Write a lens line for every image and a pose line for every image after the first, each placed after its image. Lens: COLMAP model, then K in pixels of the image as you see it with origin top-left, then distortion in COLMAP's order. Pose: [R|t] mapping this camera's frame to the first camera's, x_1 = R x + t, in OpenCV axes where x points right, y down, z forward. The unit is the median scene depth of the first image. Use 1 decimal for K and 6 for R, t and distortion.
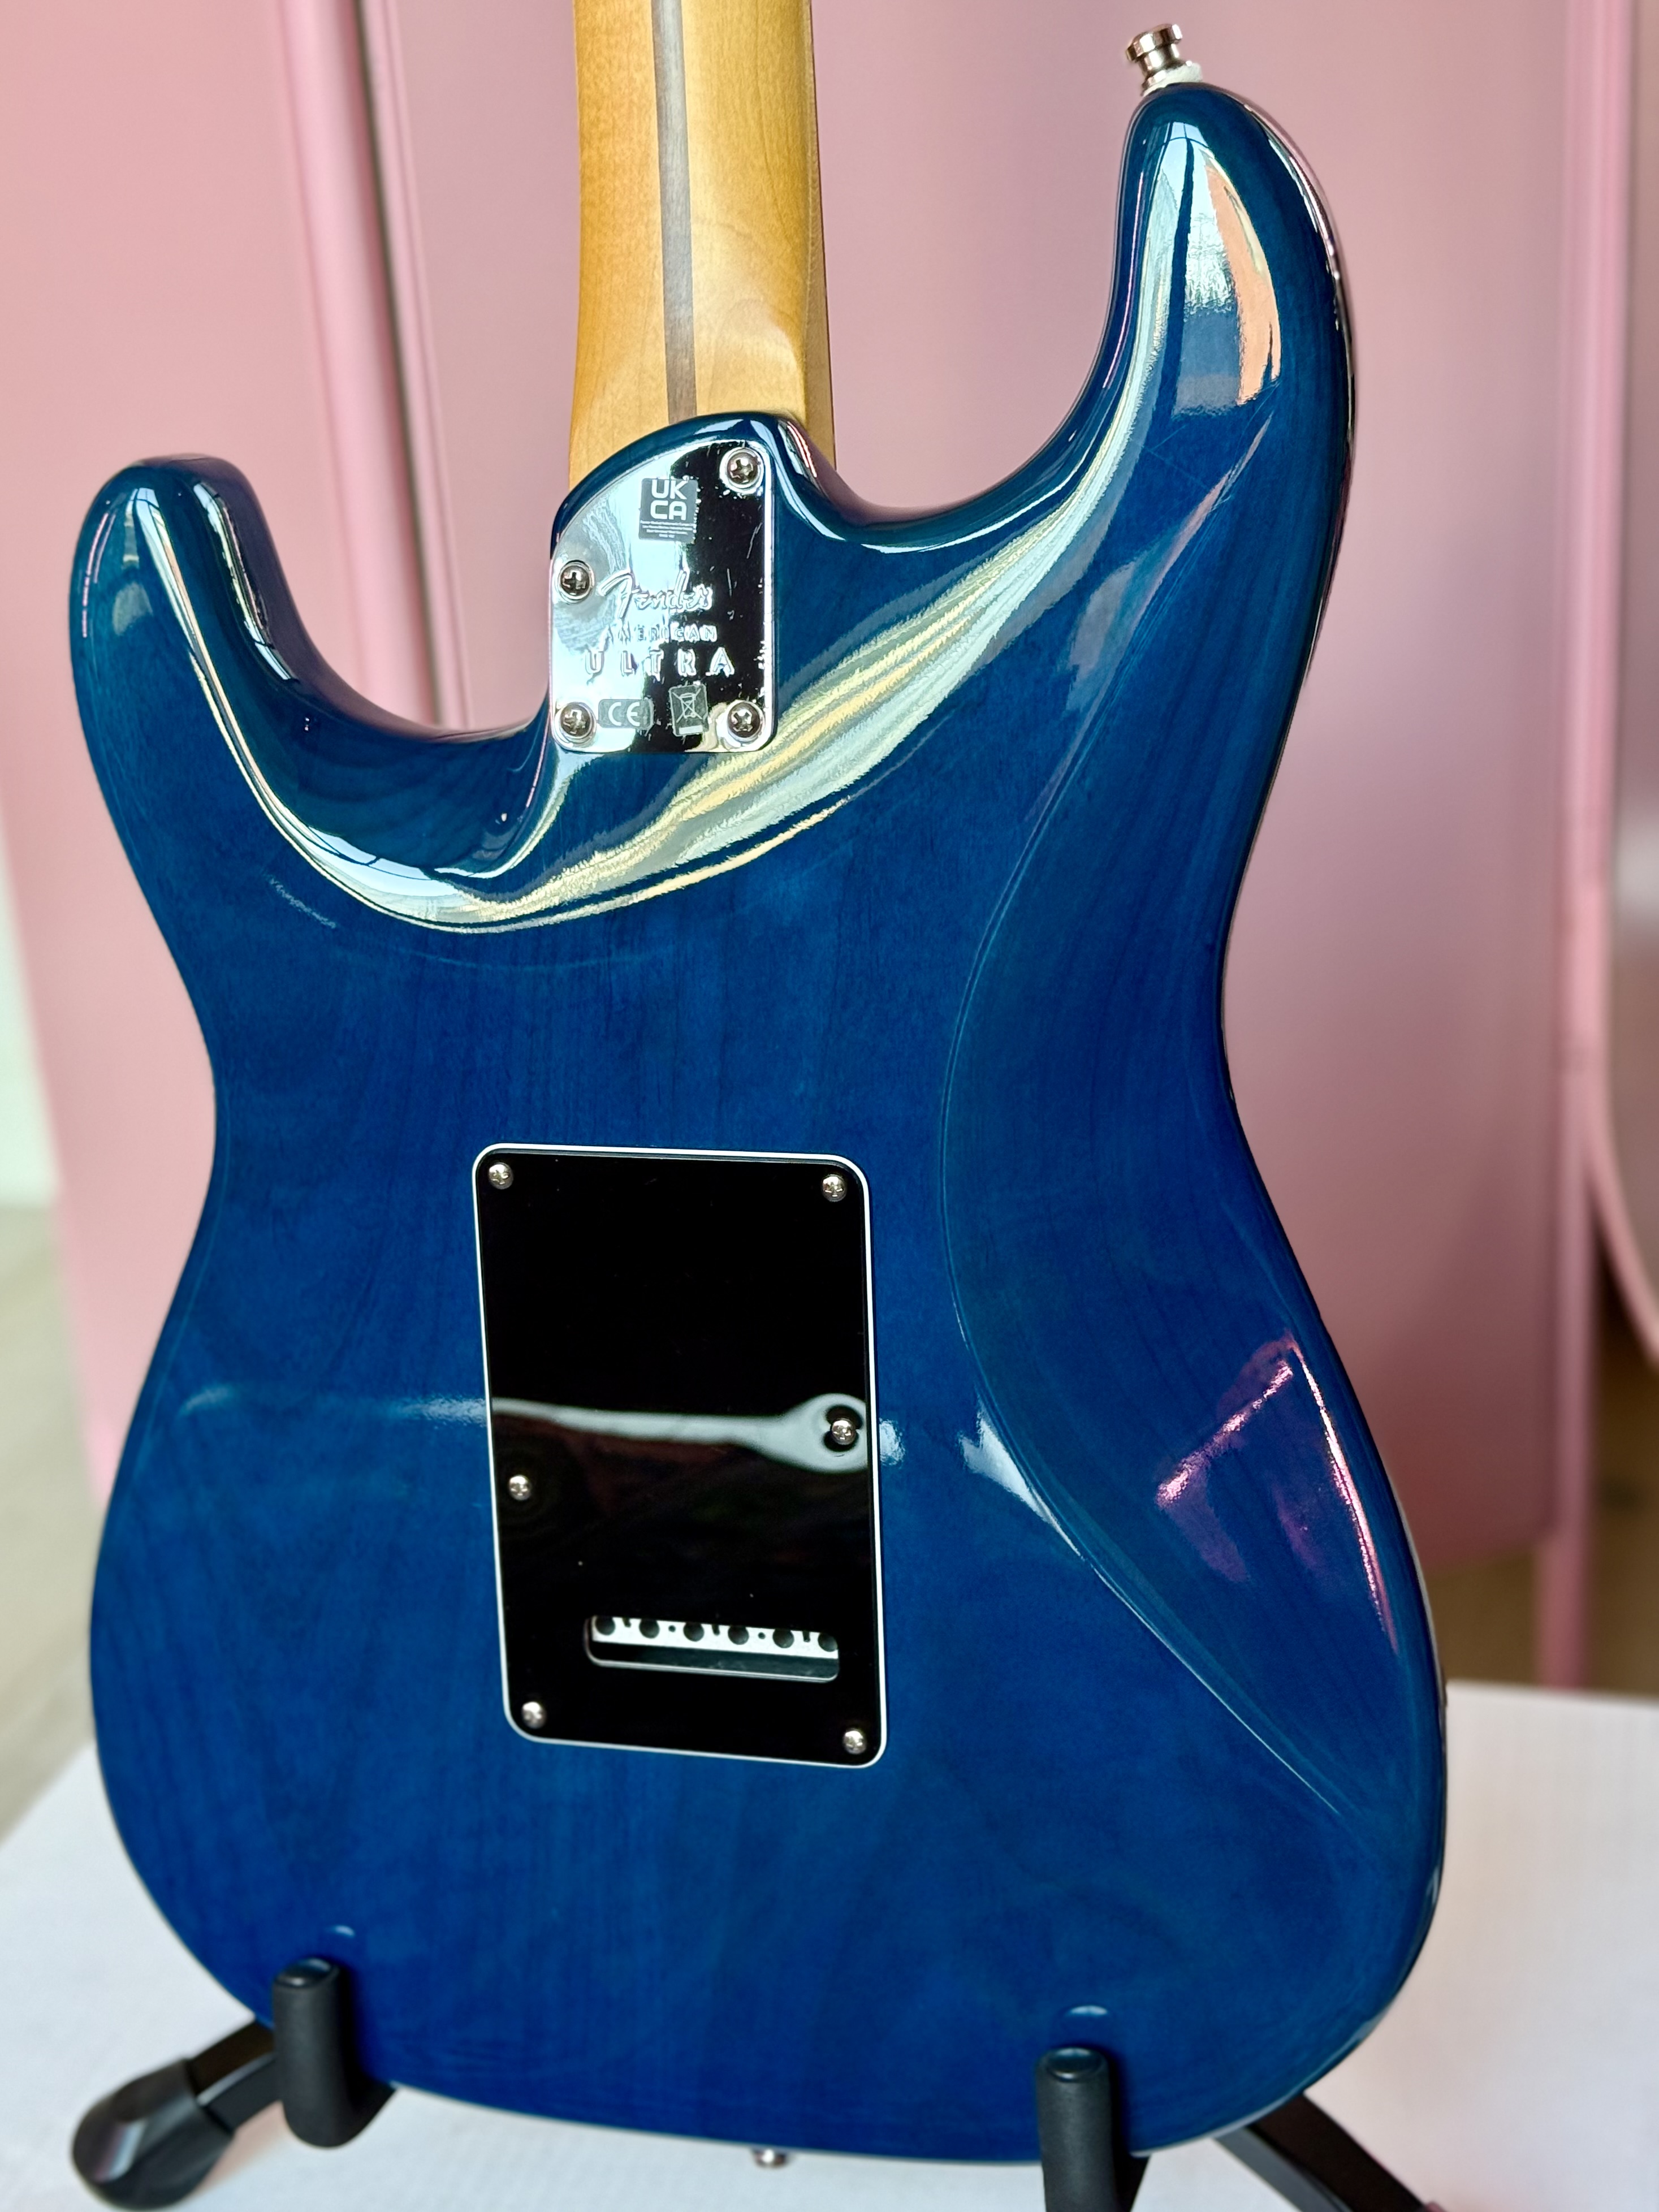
lens RADIAL K [[3209.7, 0, 828.9], [0, 3209.7, 1170.8], [0, 0, 1]] dist [0.014441, 0.073047]
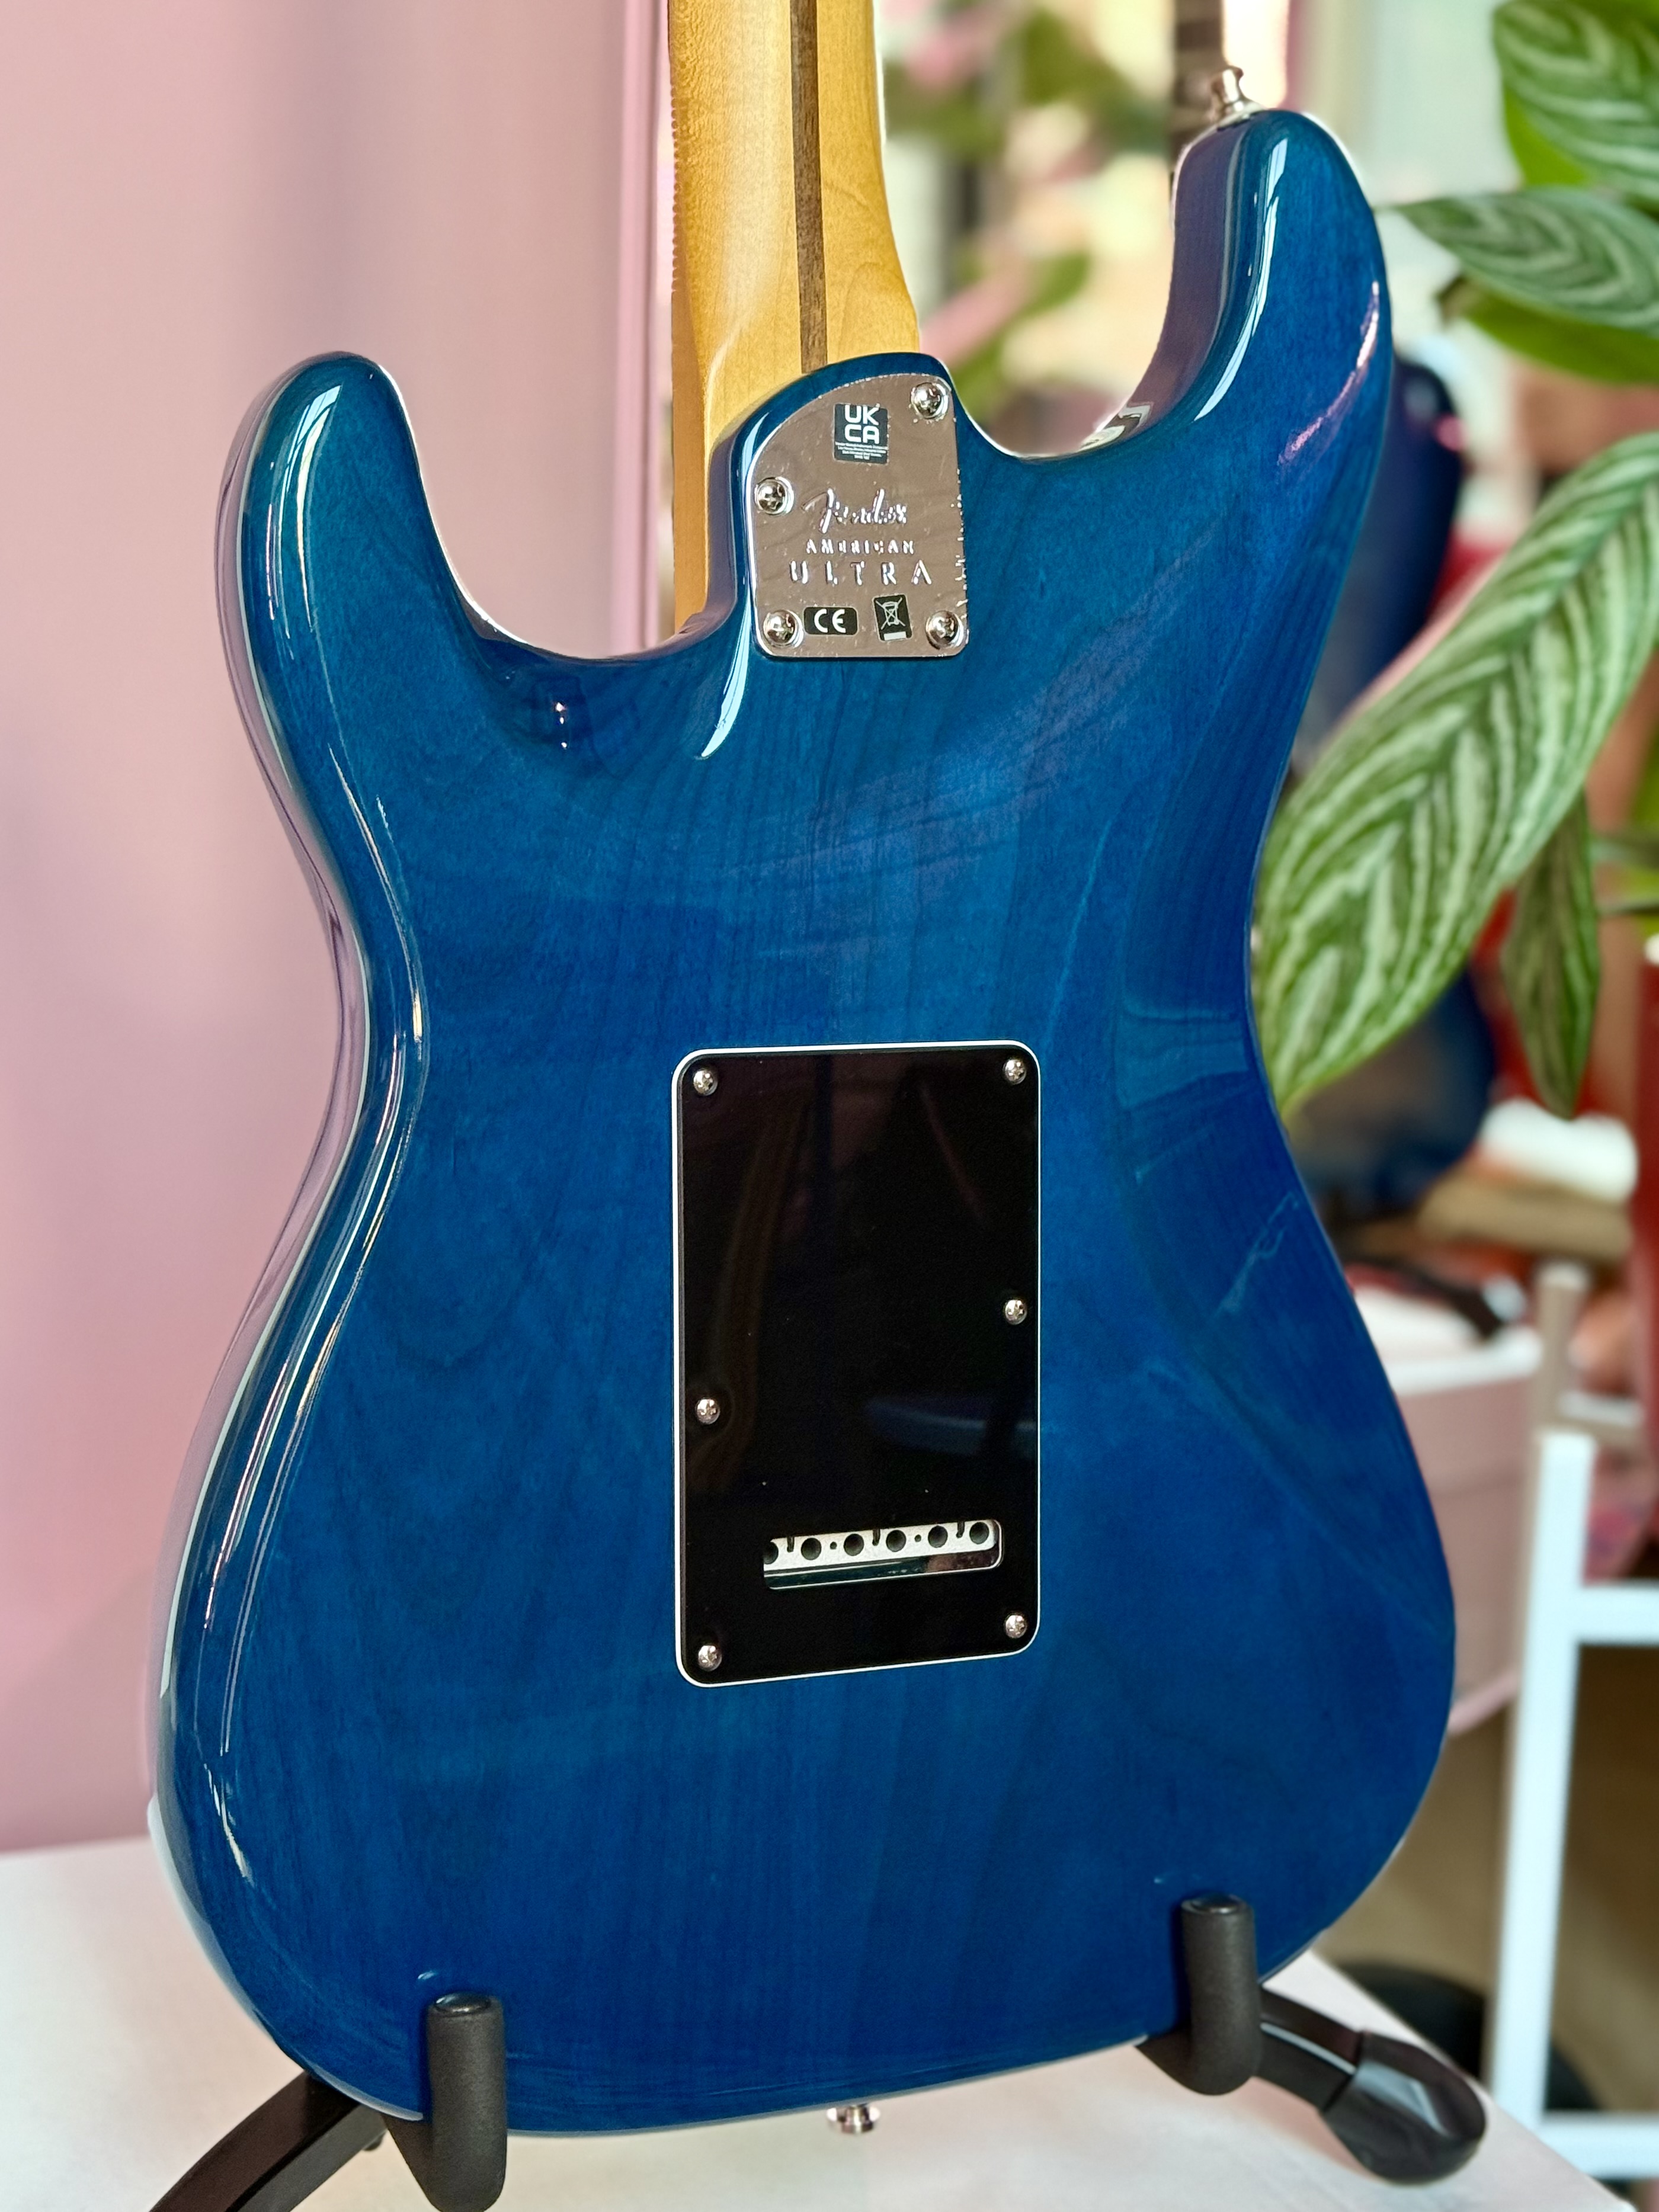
lens RADIAL K [[3124.3, 0, 829.5], [0, 3124.3, 1106.0], [0, 0, 1]] dist [0.027098, -0.017648]
pose [[0.811638, -0.029209, 0.583430, -0.646884], [0.131831, 0.982142, -0.134228, 0.146341], [-0.569090, 0.185859, 0.800995, 0.206572]]
